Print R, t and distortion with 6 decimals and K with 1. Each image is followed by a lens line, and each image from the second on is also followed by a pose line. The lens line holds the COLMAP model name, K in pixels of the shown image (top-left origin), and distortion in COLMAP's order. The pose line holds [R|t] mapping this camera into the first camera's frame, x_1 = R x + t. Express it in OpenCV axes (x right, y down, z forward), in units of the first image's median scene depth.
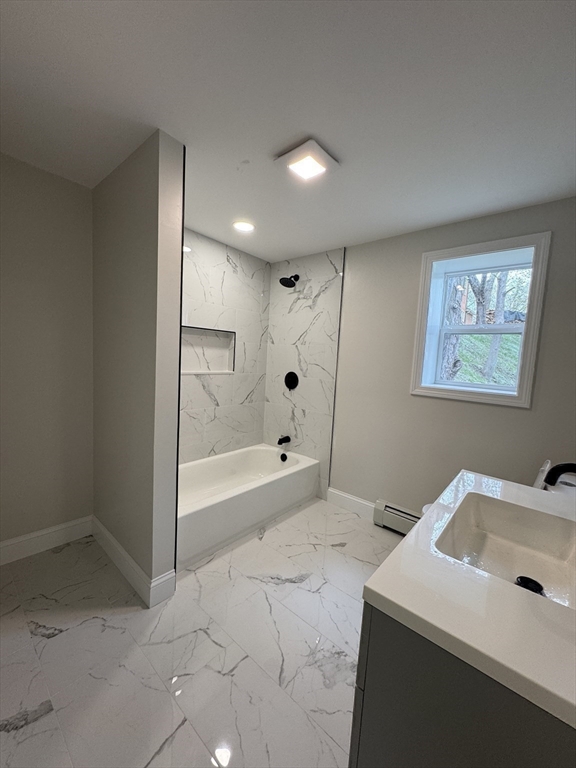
lens RADIAL K [[308.0, 0, 288.3], [0, 308.0, 380.8], [0, 0, 1]] dist [0.000961, 0.000572]
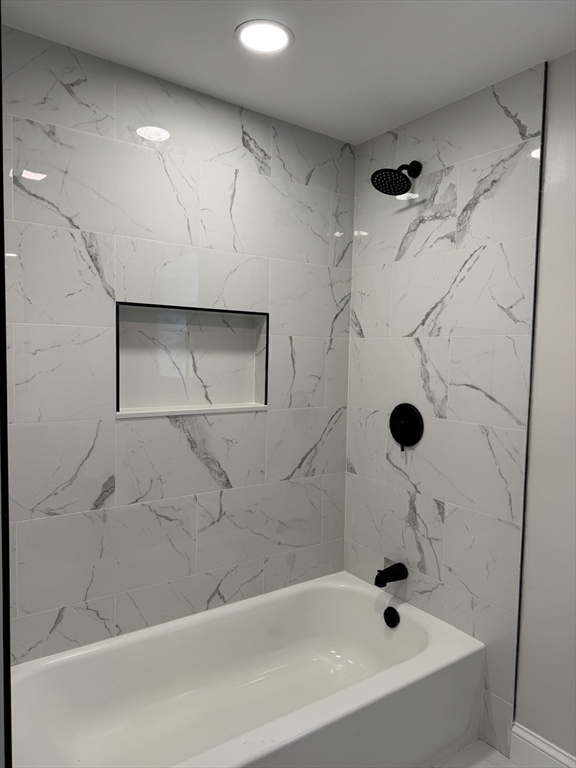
lens RADIAL K [[538.2, 0, 284.3], [0, 538.2, 386.3], [0, 0, 1]] dist [0.053932, -0.053682]
pose [[0.967751, -0.017189, -0.251320, 0.035475], [0.010552, 0.999560, -0.027734, -0.035641], [0.251686, 0.024187, 0.967507, 0.288785]]
